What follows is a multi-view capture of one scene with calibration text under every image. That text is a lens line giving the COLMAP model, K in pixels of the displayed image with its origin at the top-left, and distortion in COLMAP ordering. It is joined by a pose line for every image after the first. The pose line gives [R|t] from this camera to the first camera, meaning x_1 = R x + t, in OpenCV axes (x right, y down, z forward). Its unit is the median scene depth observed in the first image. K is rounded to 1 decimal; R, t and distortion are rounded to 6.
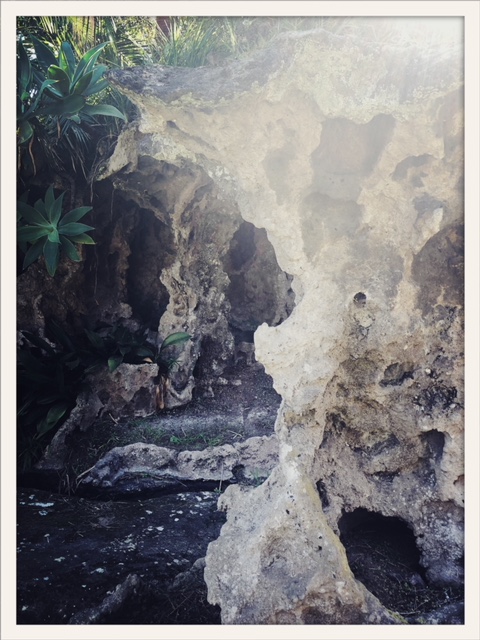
lens RADIAL K [[544.1, 0, 240.0], [0, 544.1, 320.0], [0, 0, 1]] dist [0.011281, 0.008686]
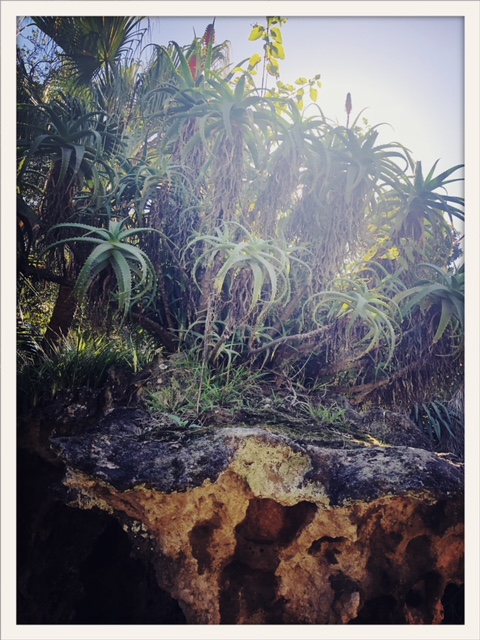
lens RADIAL K [[544.1, 0, 240.0], [0, 544.1, 320.0], [0, 0, 1]] dist [0.011281, 0.008686]
pose [[0.960941, 0.146327, 0.234908, -0.162206], [-0.019610, 0.882660, -0.469604, -0.165433], [-0.276059, 0.446655, 0.851053, -0.051973]]
